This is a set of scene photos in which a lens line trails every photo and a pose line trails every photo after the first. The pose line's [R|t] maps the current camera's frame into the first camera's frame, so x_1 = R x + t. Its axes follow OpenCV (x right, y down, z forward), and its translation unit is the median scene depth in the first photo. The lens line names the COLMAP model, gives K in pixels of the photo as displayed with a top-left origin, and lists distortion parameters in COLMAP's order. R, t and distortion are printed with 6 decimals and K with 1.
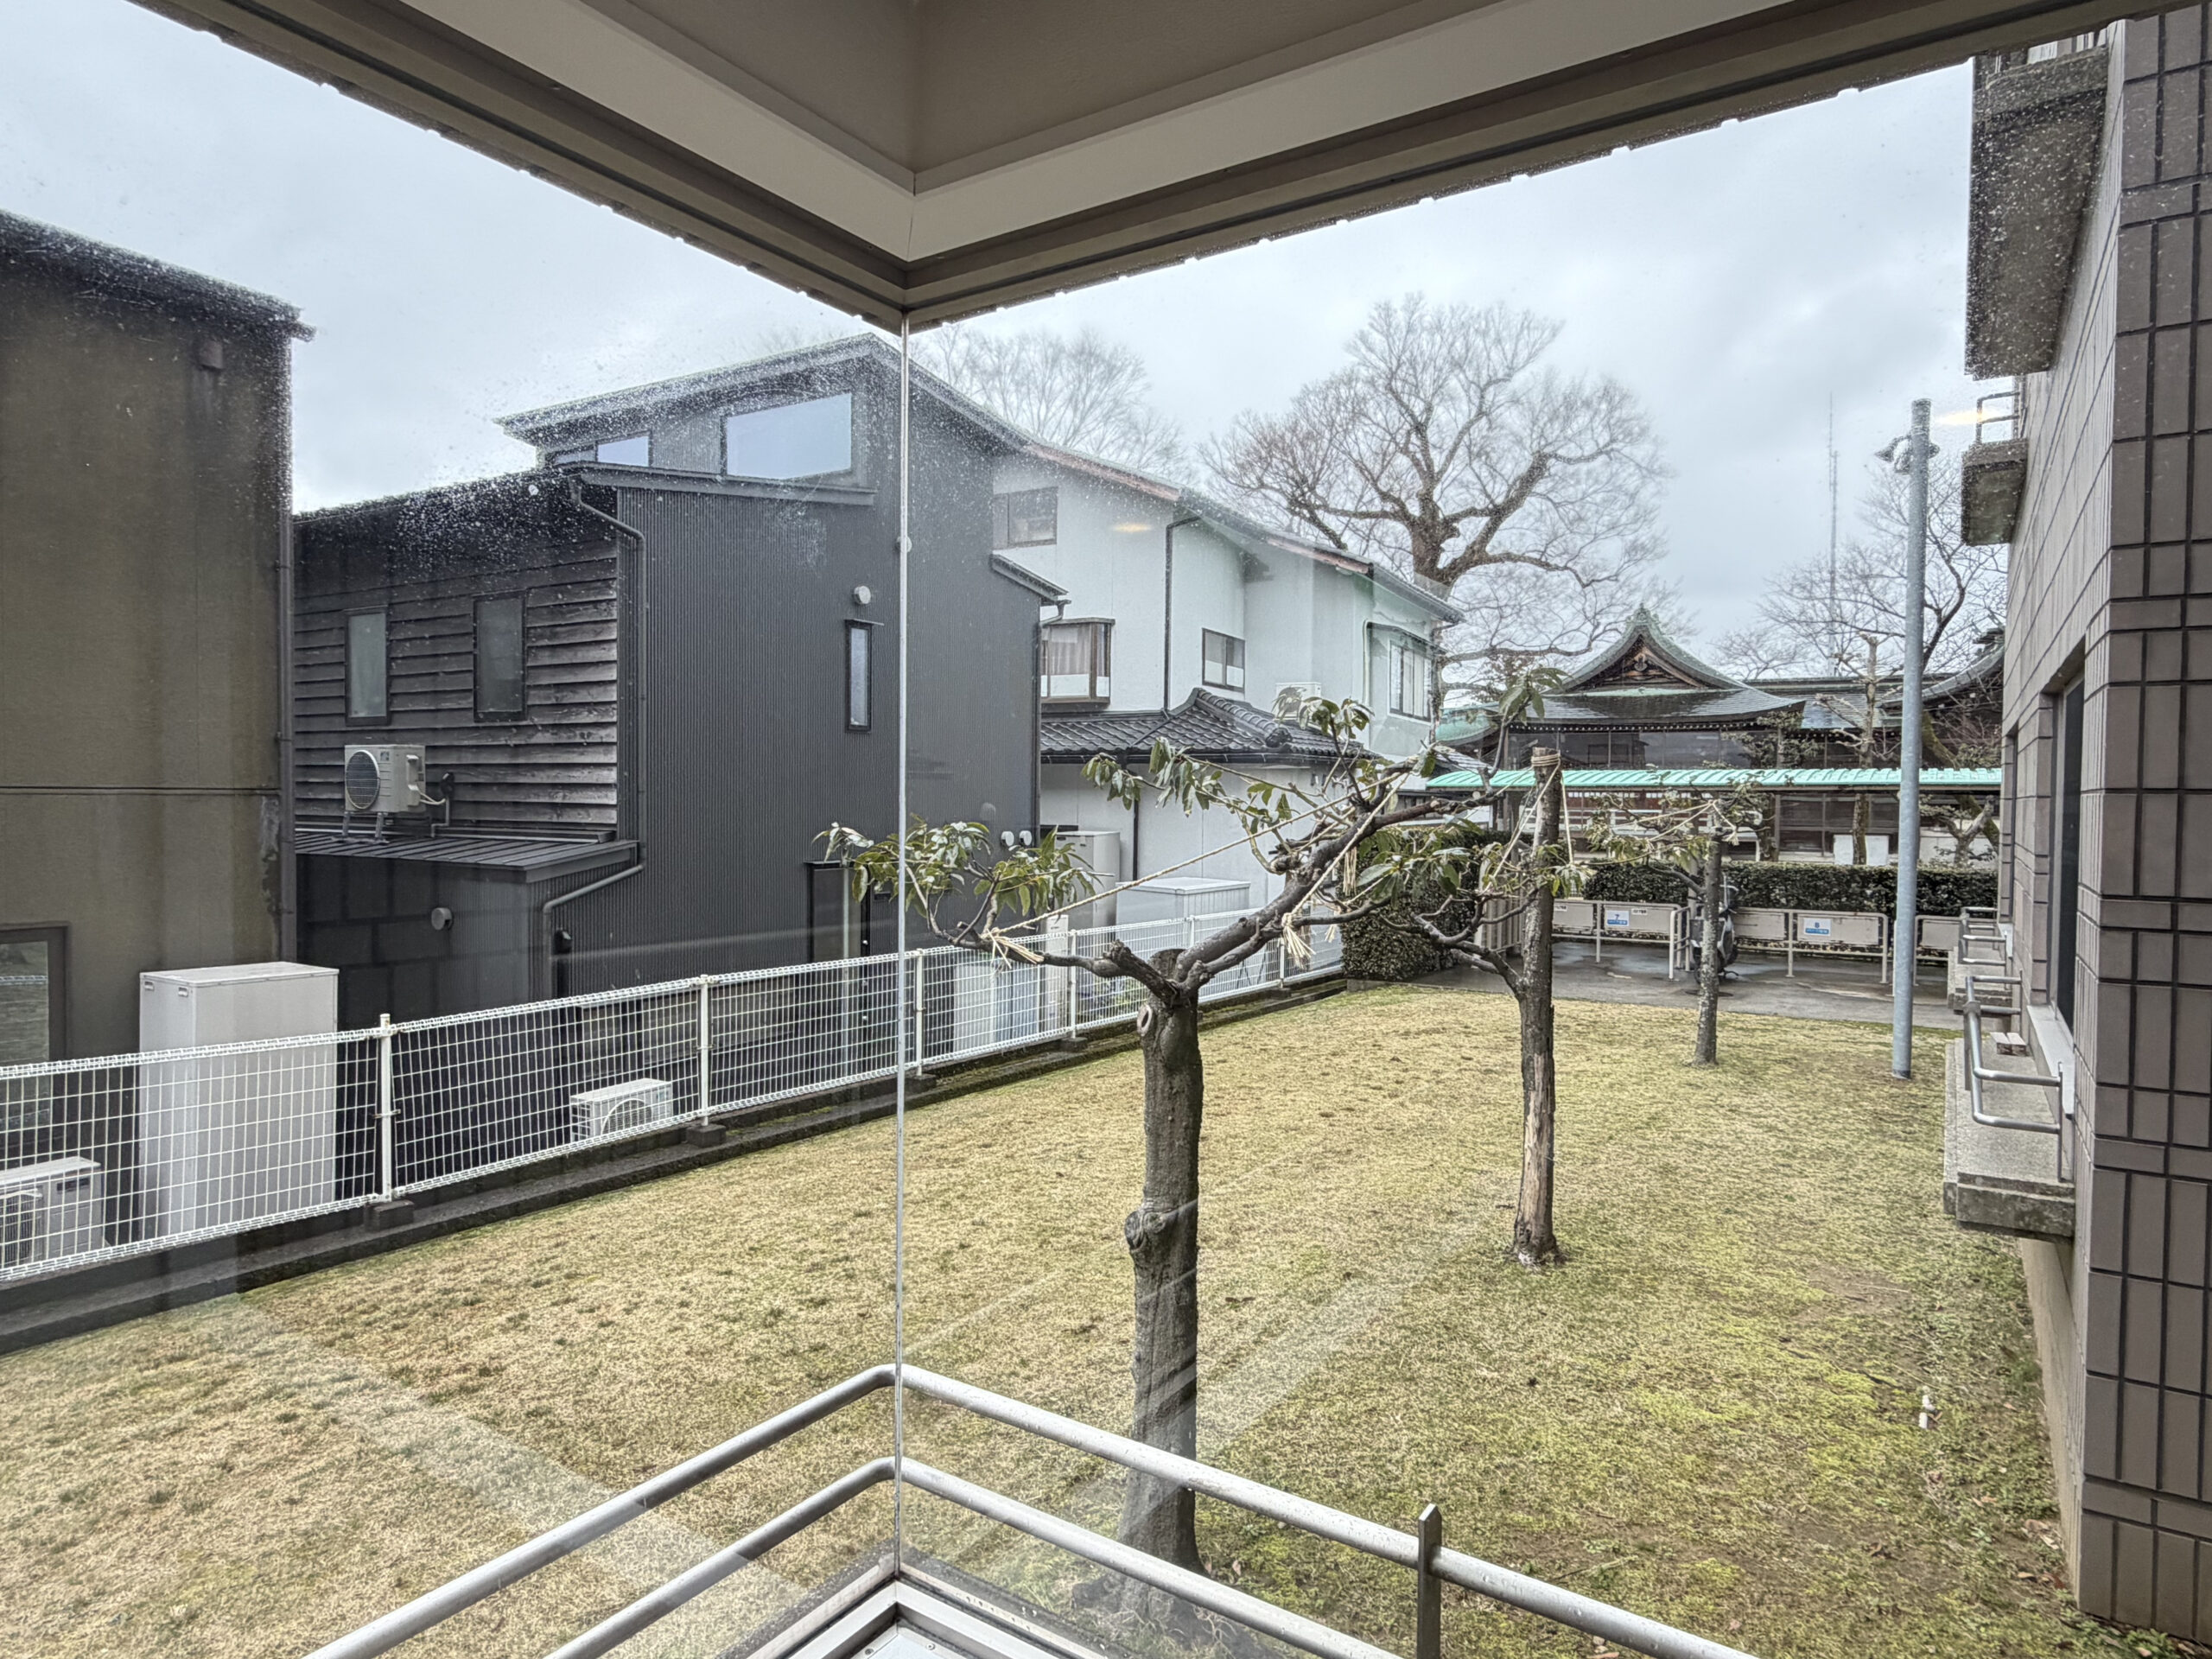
lens RADIAL K [[1275.1, 0, 1102.5], [0, 1275.1, 828.0], [0, 0, 1]] dist [0.005391, -0.002373]
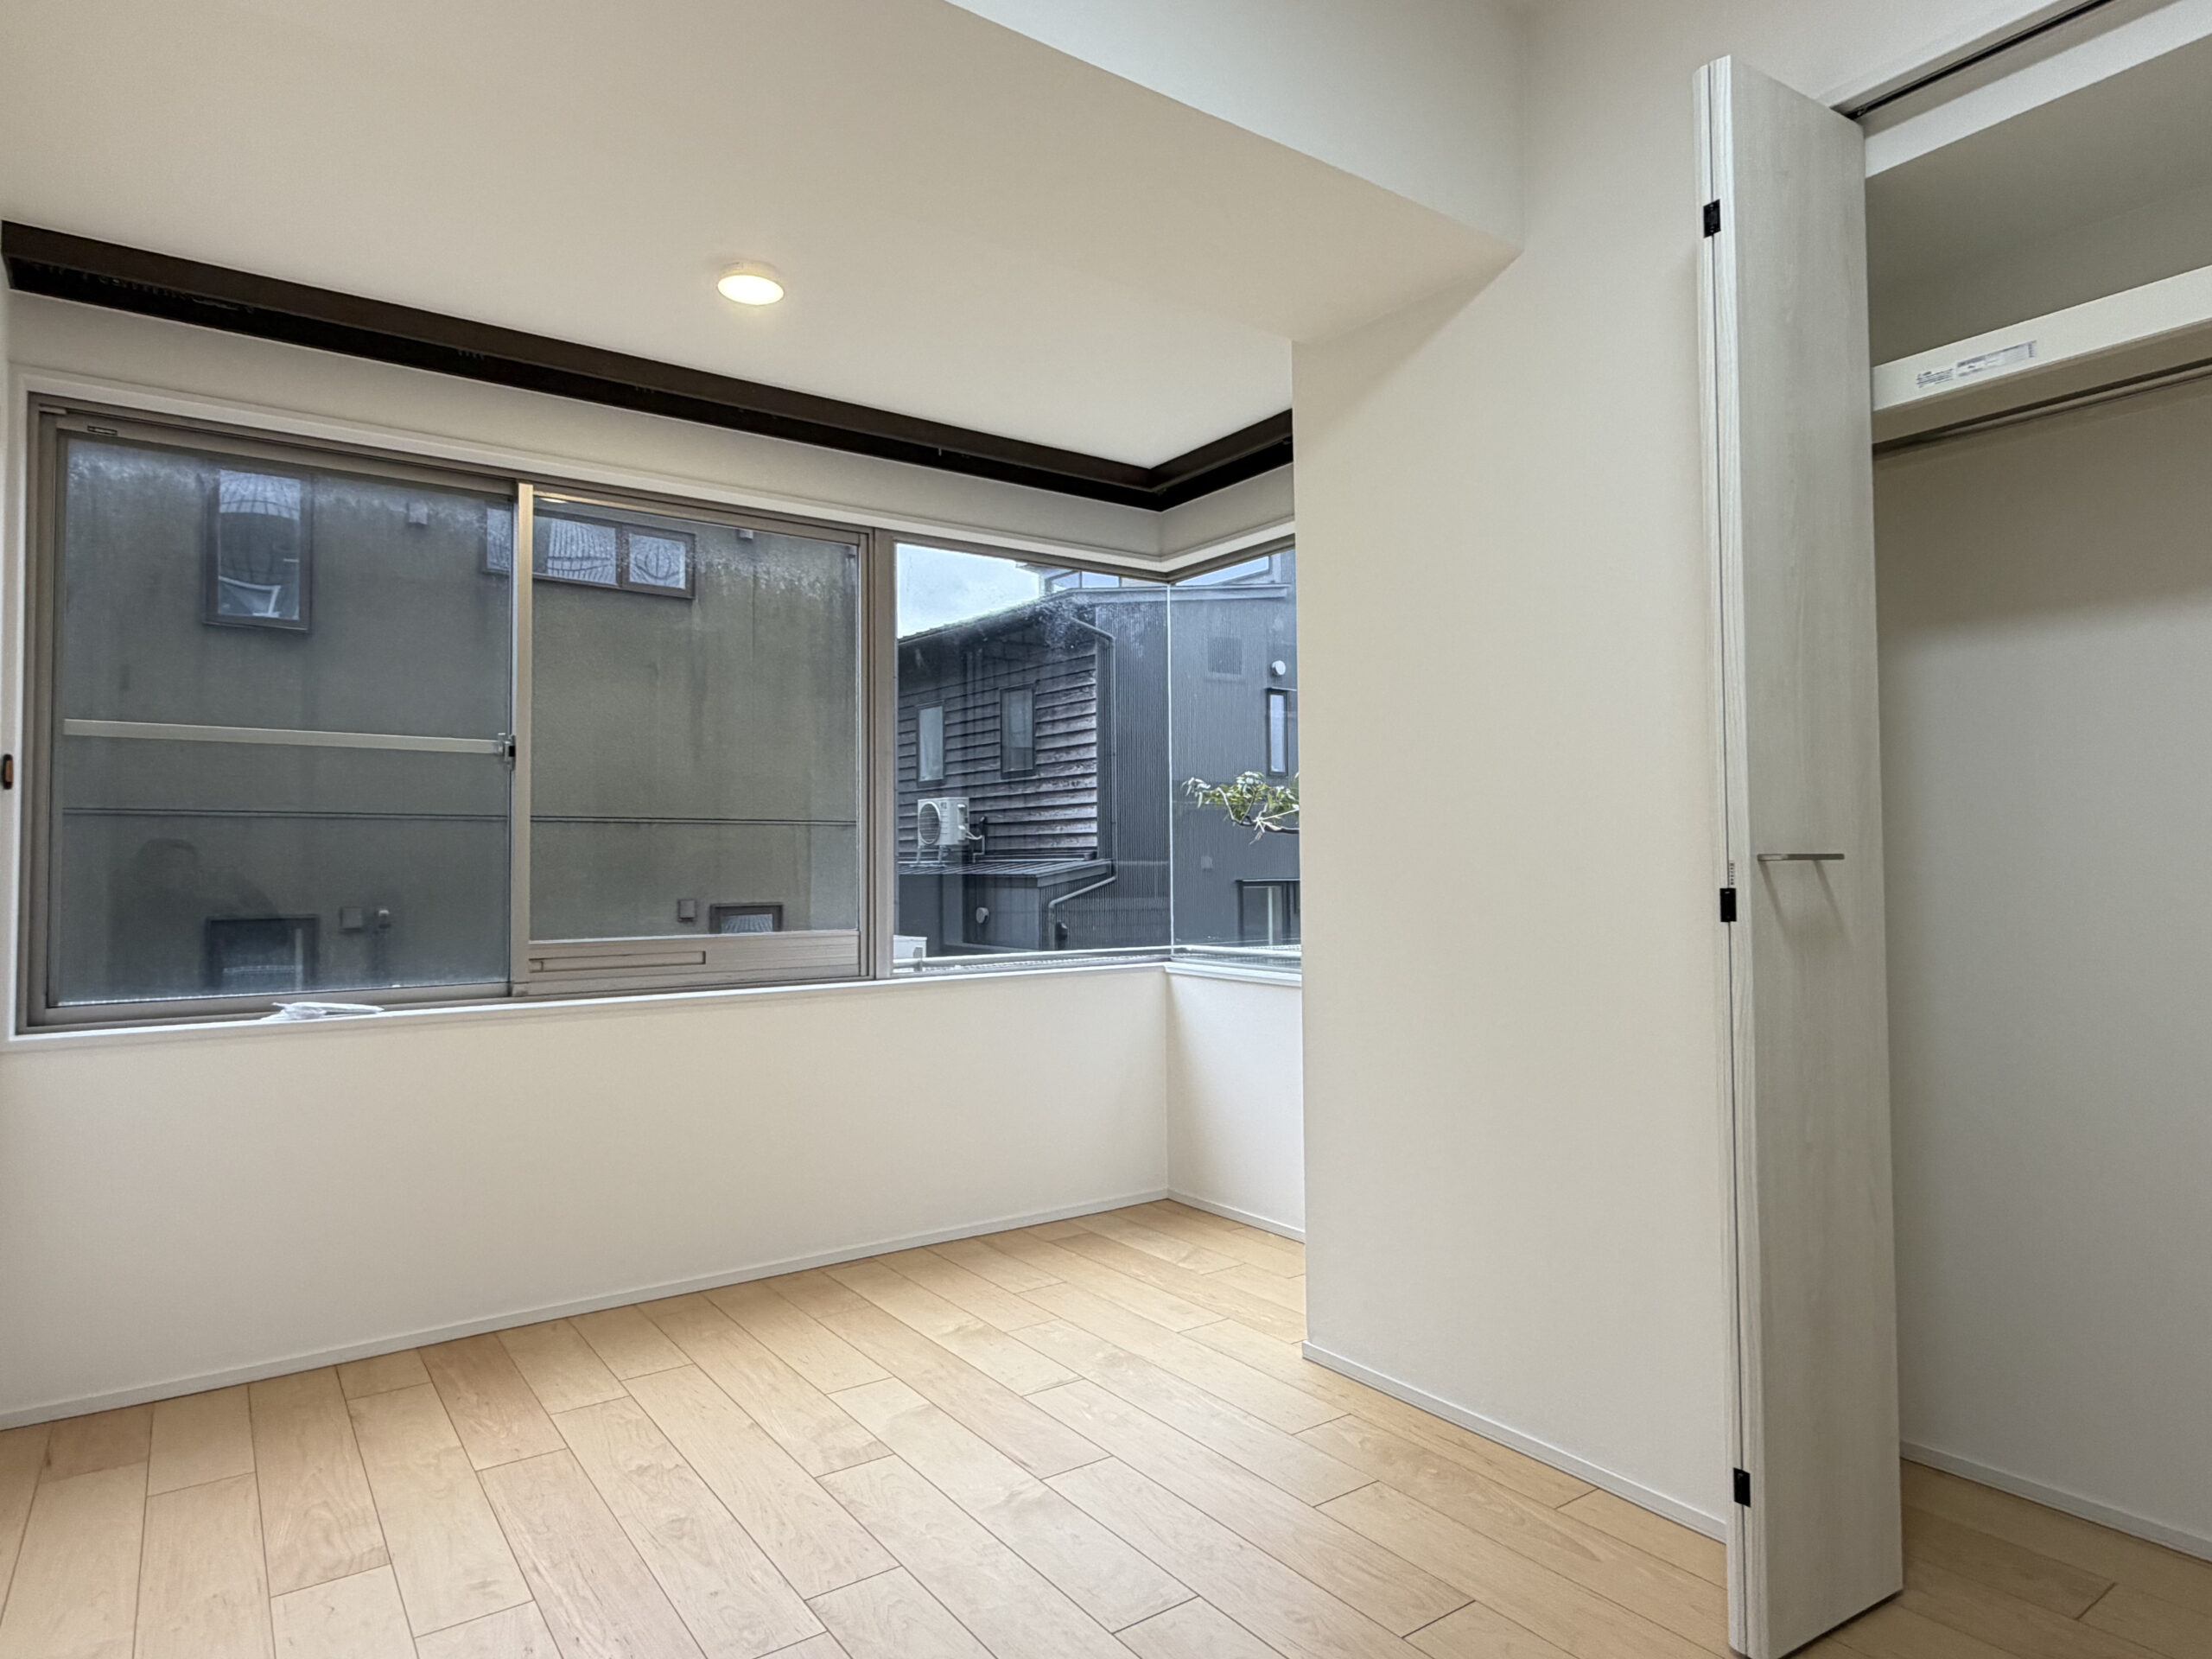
lens RADIAL K [[1275.1, 0, 1097.2], [0, 1275.1, 832.2], [0, 0, 1]] dist [0.005391, -0.002373]
pose [[0.933785, -0.026886, -0.356823, 0.098783], [0.007965, 0.998488, -0.054390, 0.050889], [0.357745, 0.047947, 0.932587, -0.252873]]
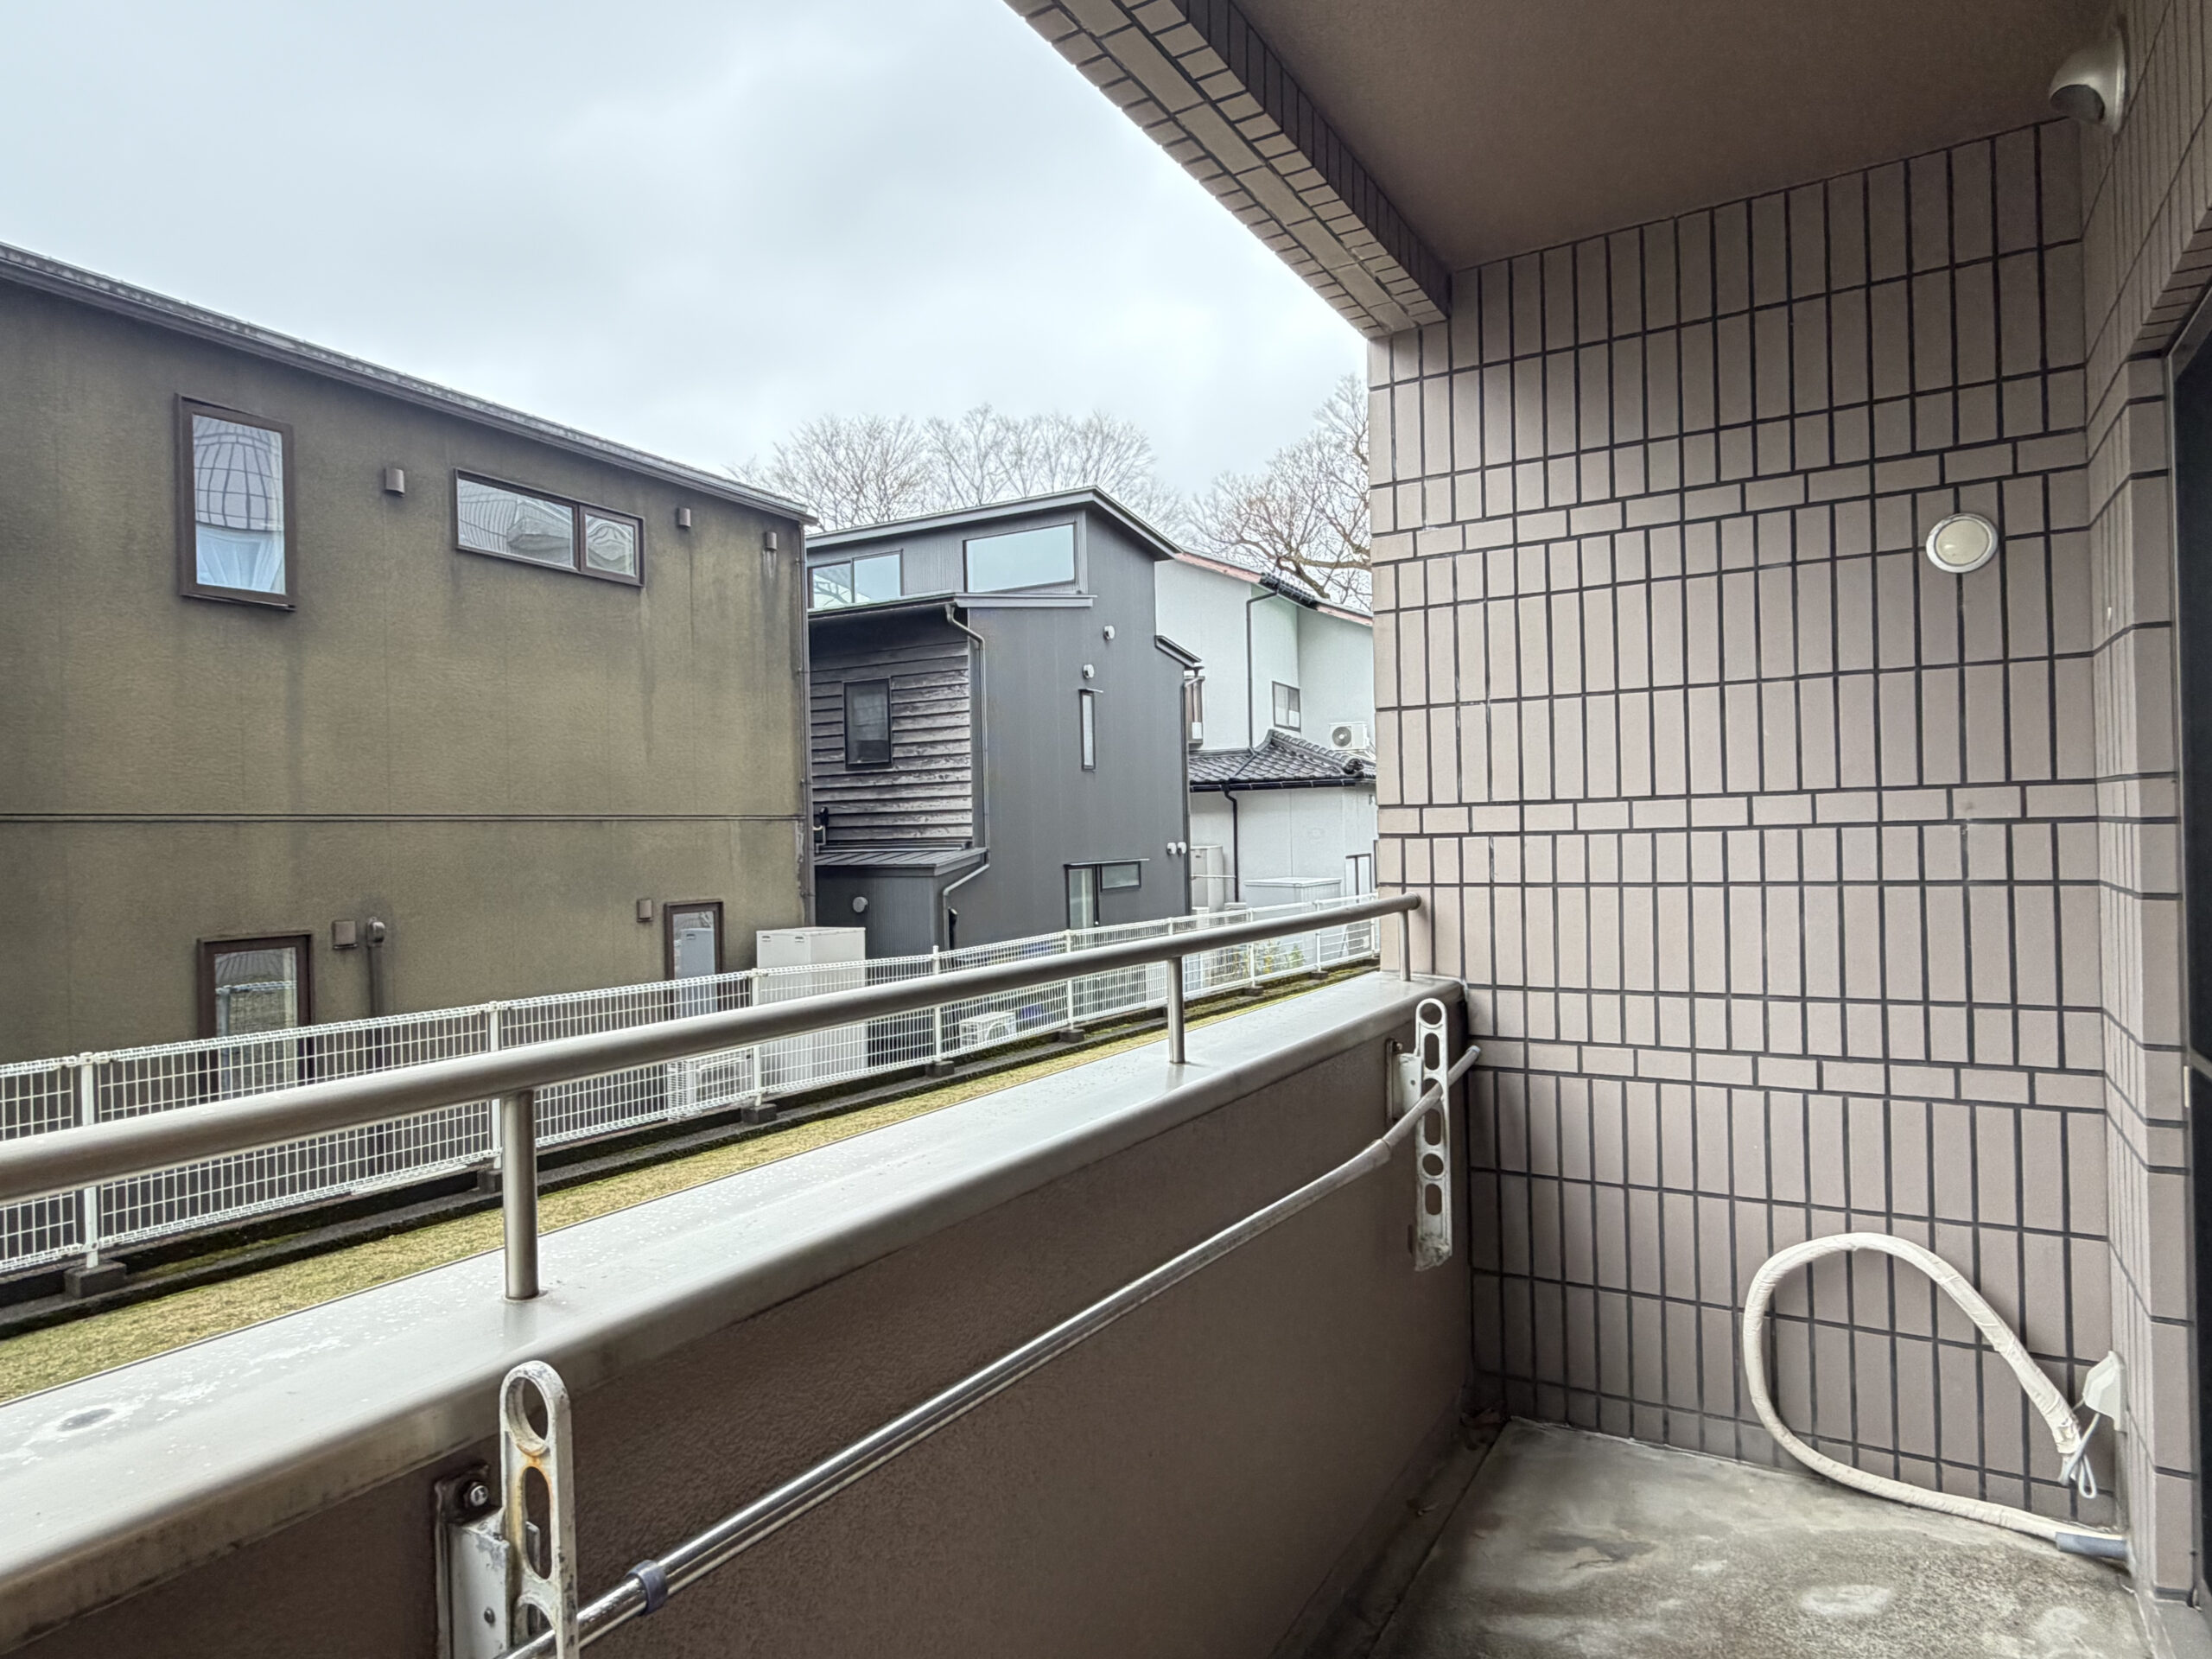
lens RADIAL K [[1275.1, 0, 1110.8], [0, 1275.1, 840.5], [0, 0, 1]] dist [0.005391, -0.002373]
pose [[0.998209, -0.035718, 0.047981, -0.268445], [0.036774, 0.999097, -0.021294, 0.035009], [-0.047177, 0.023020, 0.998621, -0.423080]]
